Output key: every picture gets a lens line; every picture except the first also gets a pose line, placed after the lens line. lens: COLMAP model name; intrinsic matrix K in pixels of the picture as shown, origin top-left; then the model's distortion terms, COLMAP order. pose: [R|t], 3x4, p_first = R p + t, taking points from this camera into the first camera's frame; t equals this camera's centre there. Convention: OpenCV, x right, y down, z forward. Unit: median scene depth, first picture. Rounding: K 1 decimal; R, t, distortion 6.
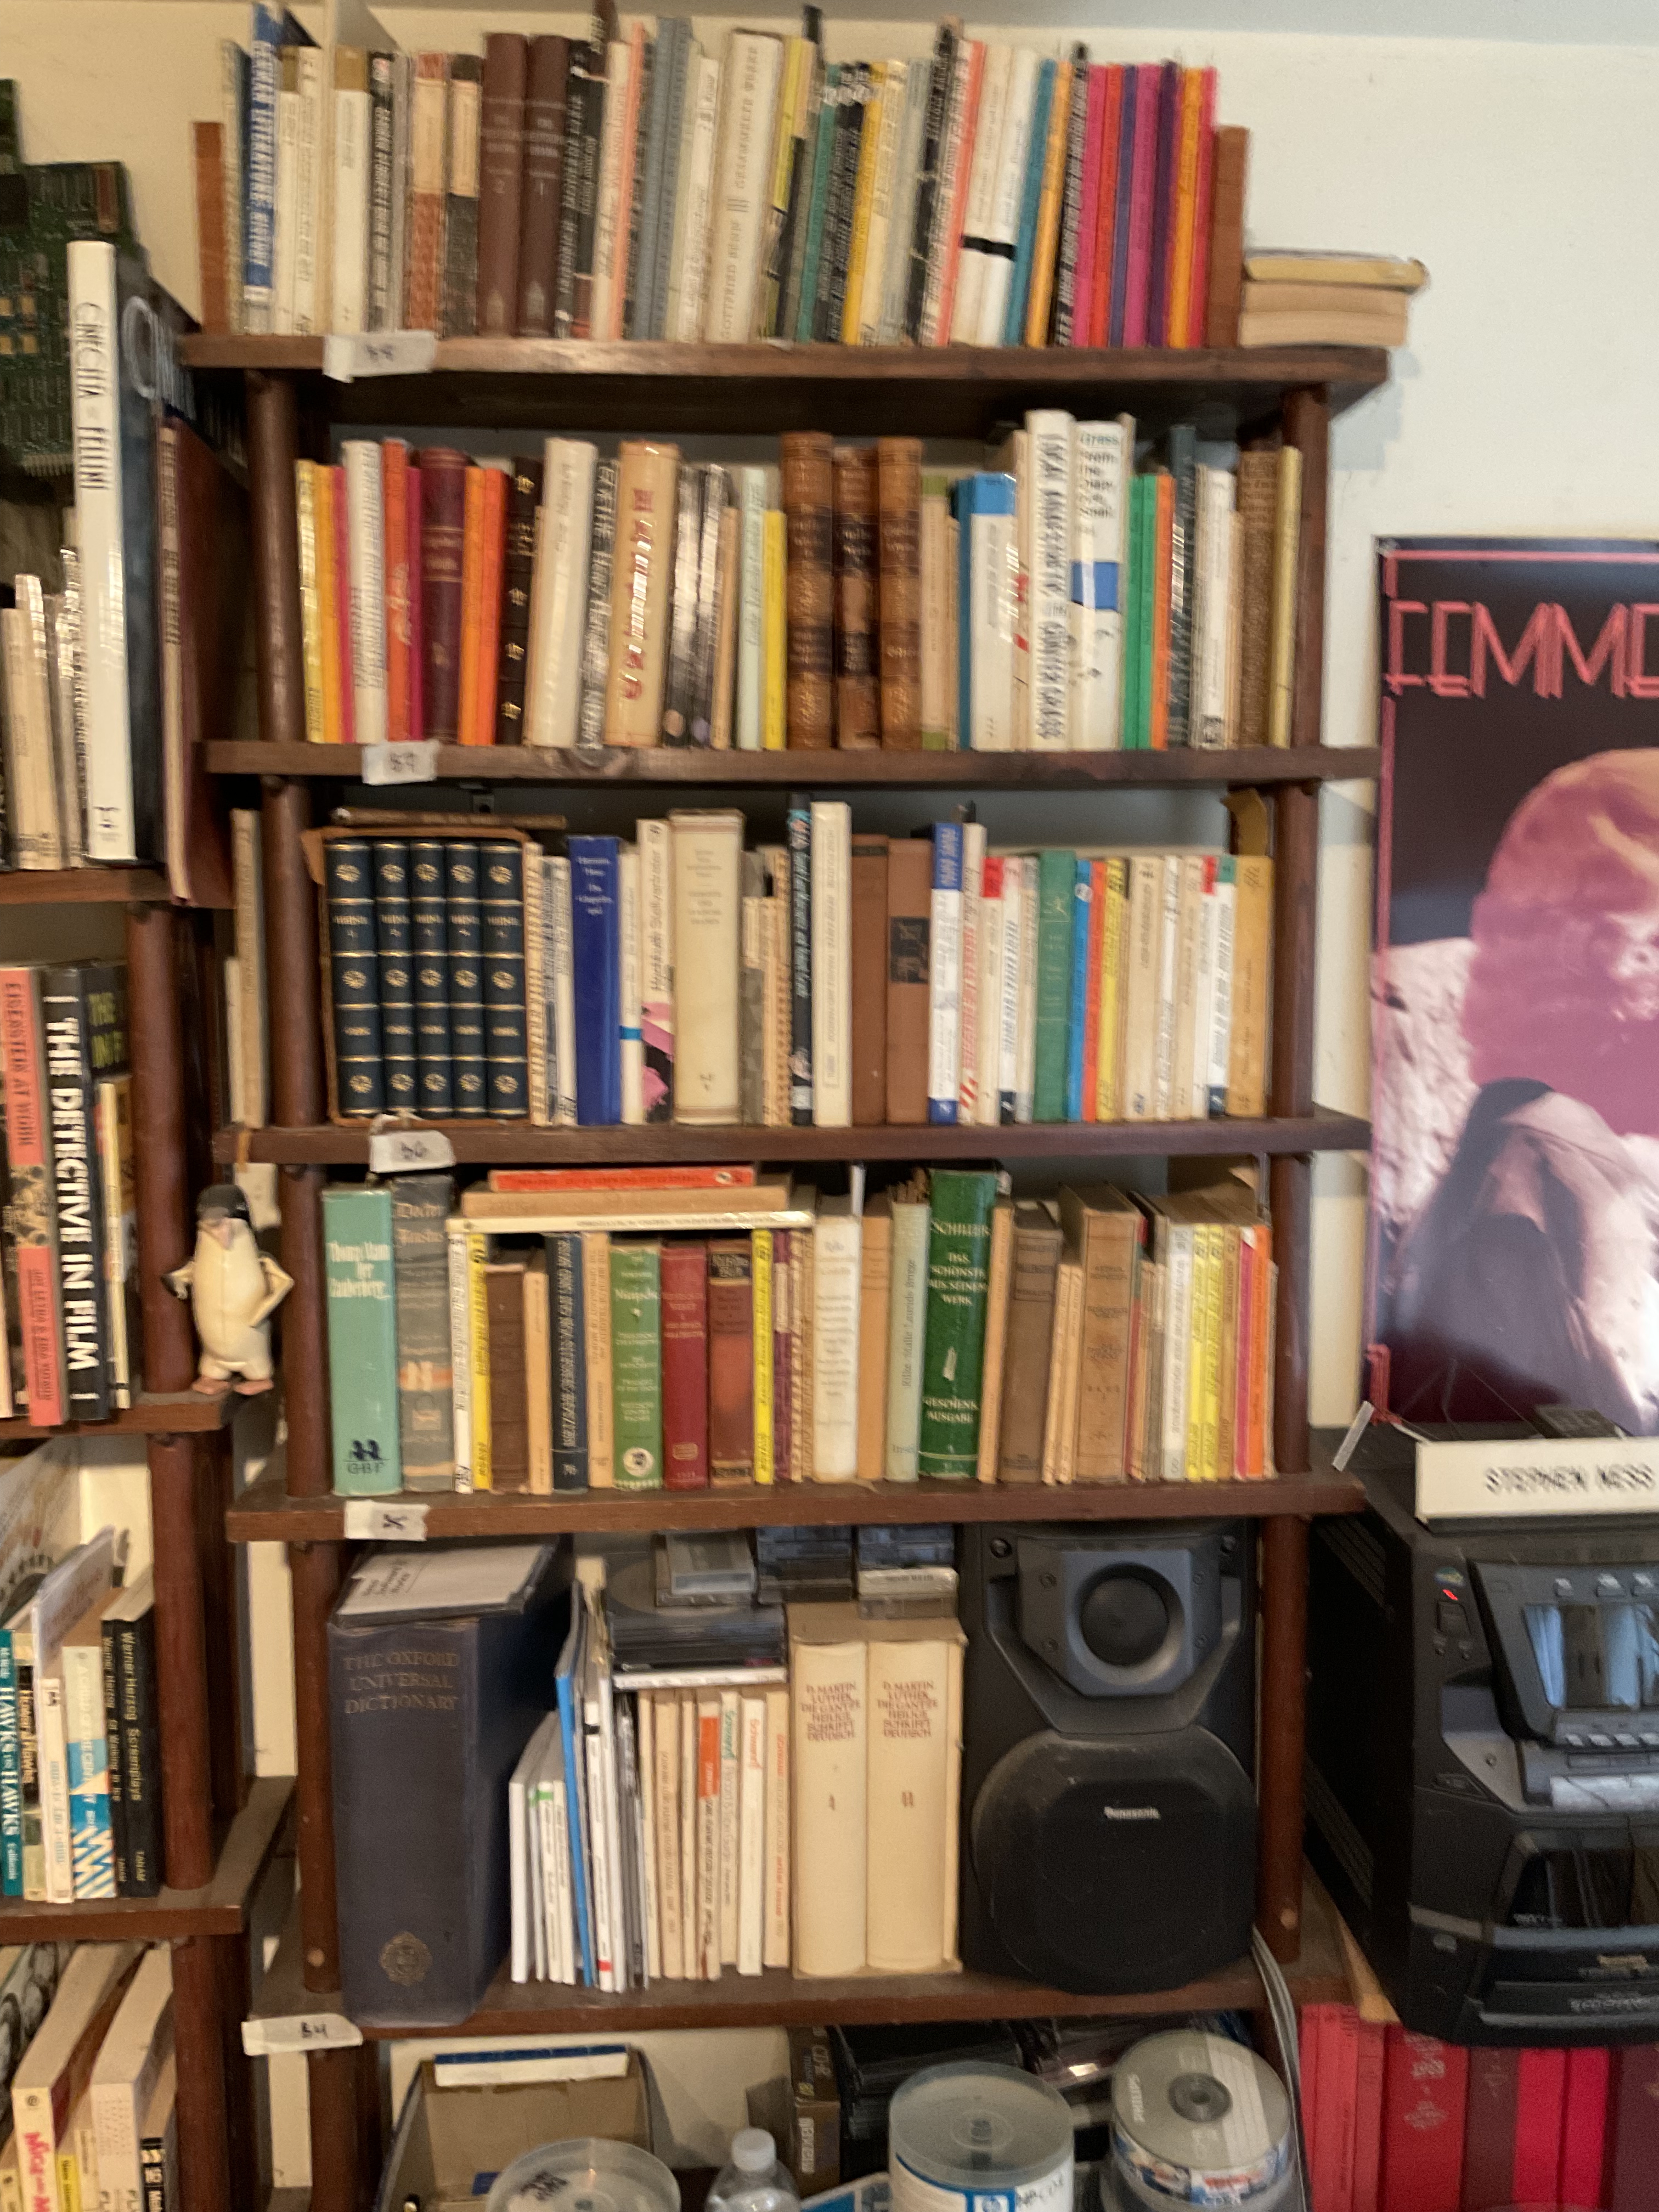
lens RADIAL K [[1803.6, 0, 835.9], [0, 1803.6, 1112.2], [0, 0, 1]] dist [0.058228, -0.104317]
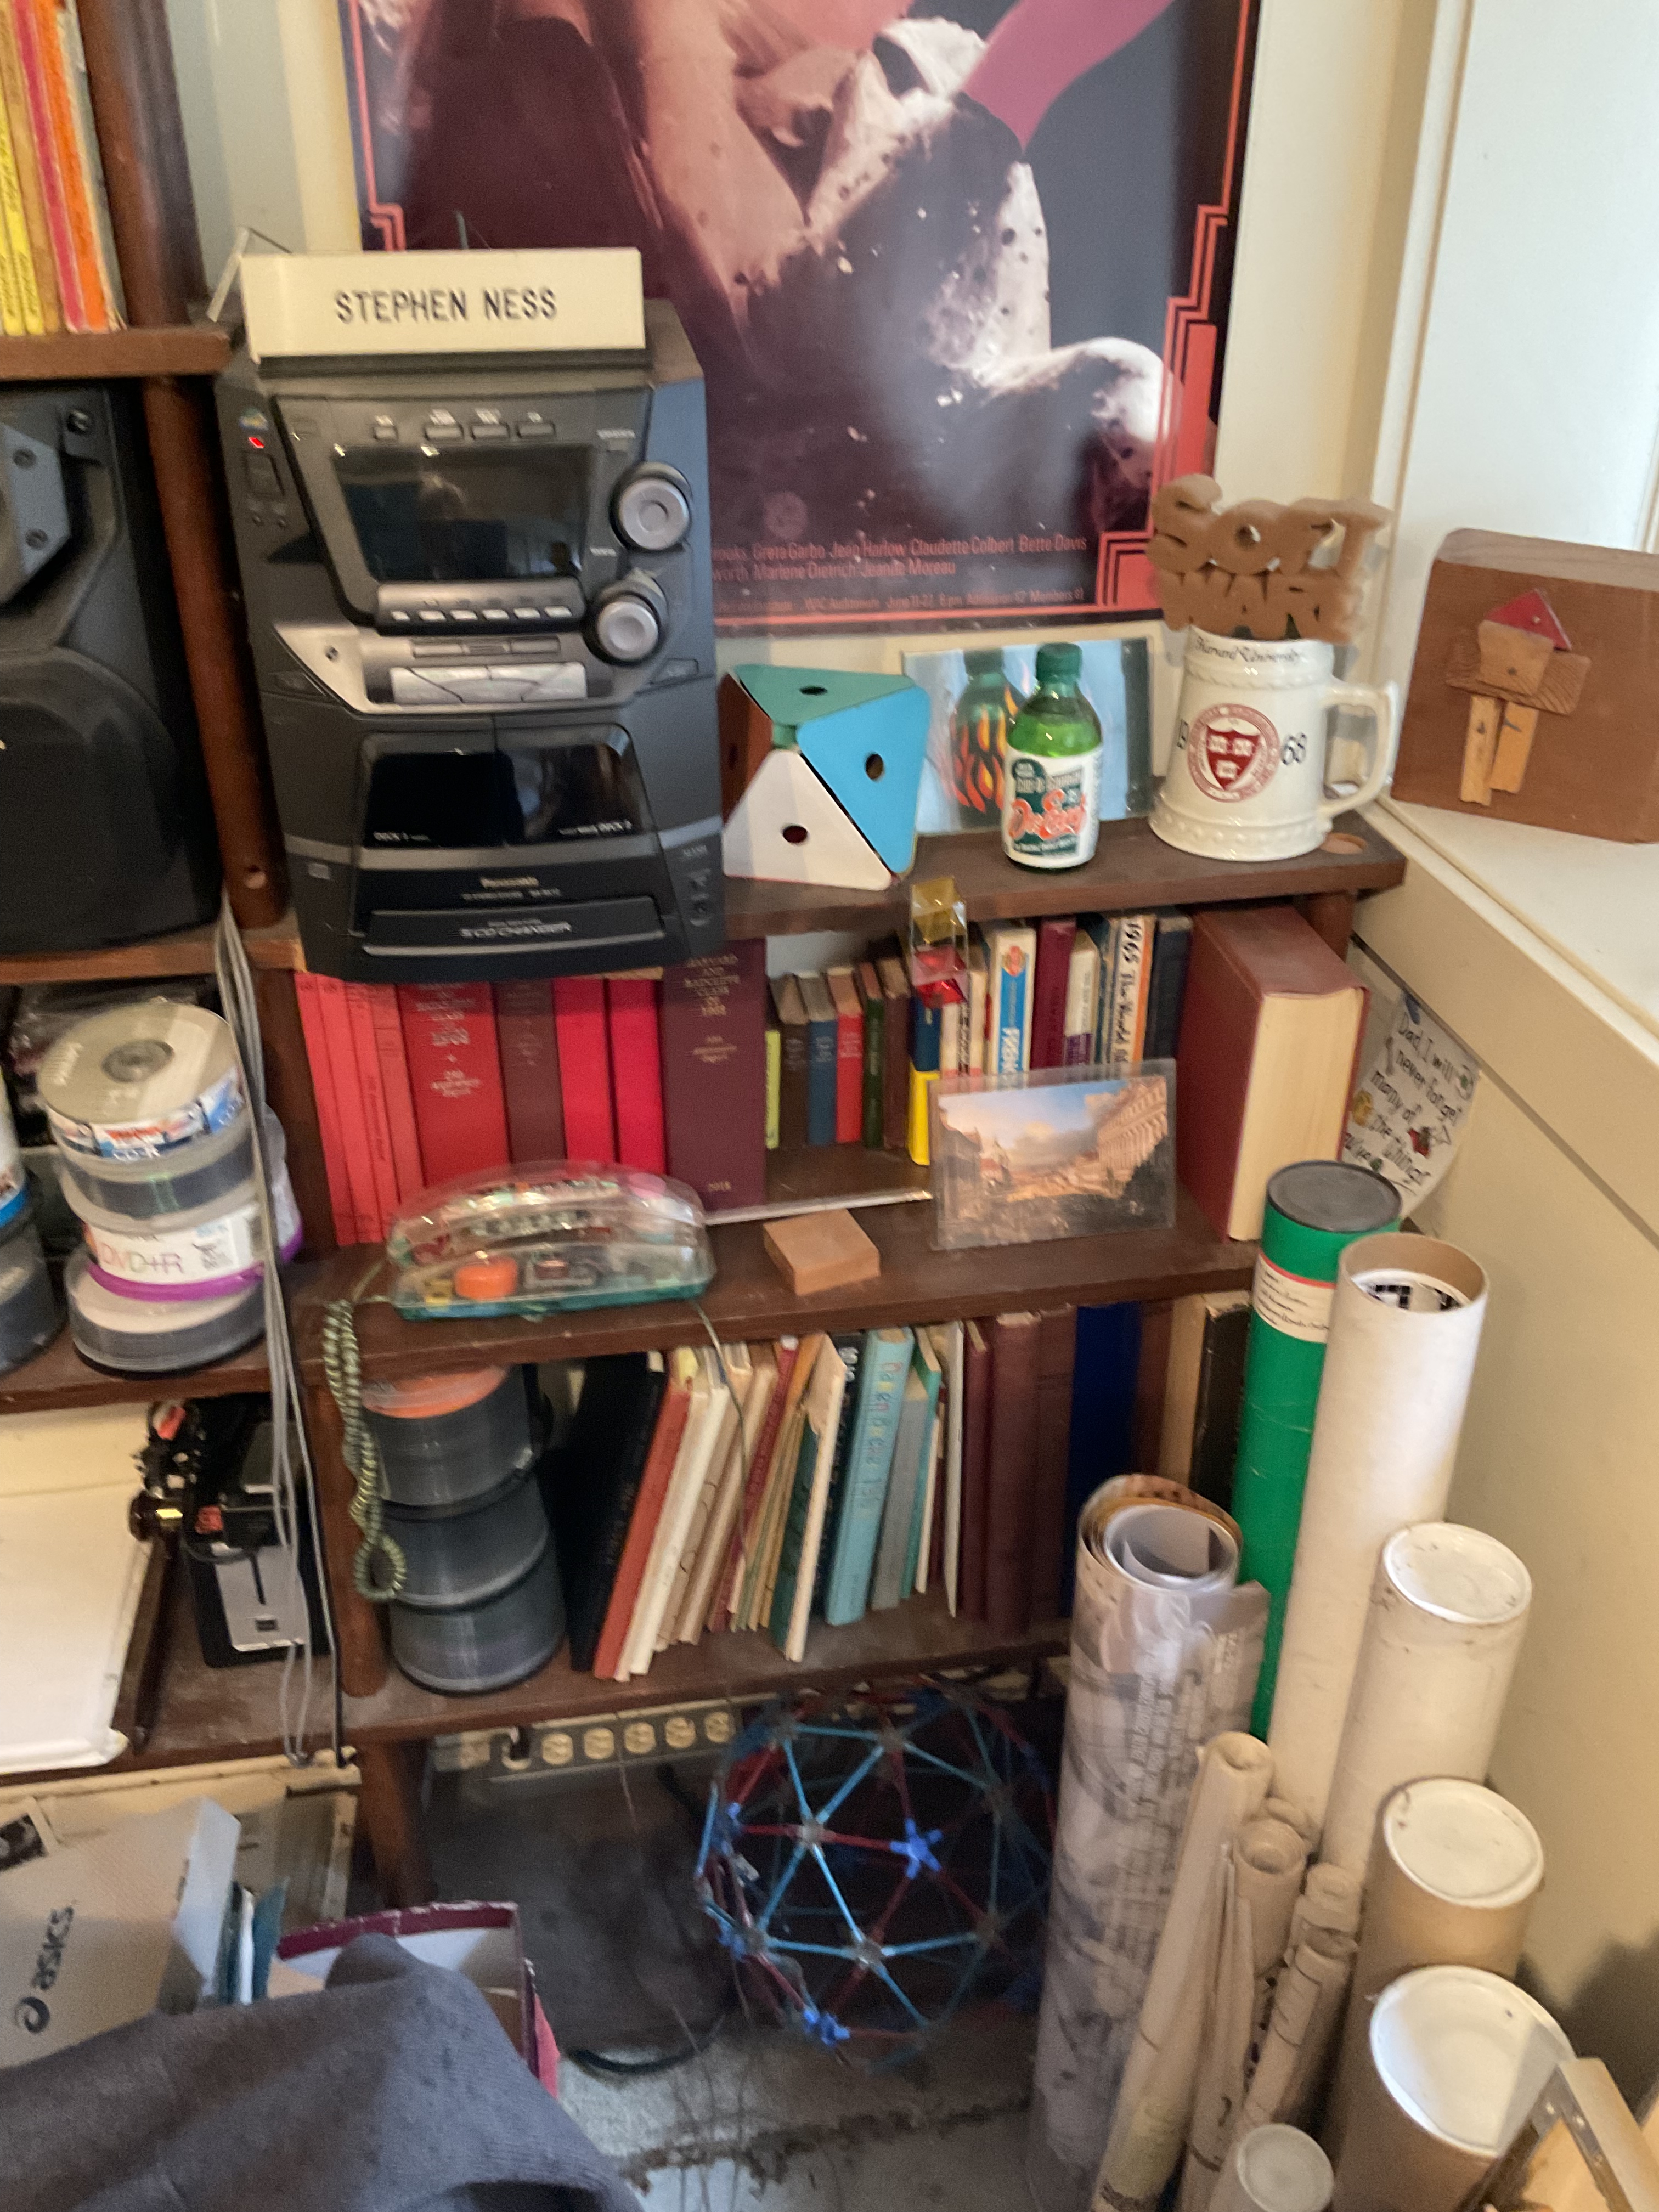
lens RADIAL K [[1803.6, 0, 813.5], [0, 1803.6, 1090.7], [0, 0, 1]] dist [0.058228, -0.104317]
pose [[0.996979, -0.035530, 0.069074, 0.673912], [0.005463, 0.919126, 0.393926, 0.278482], [-0.077484, -0.392359, 0.916543, 0.179955]]
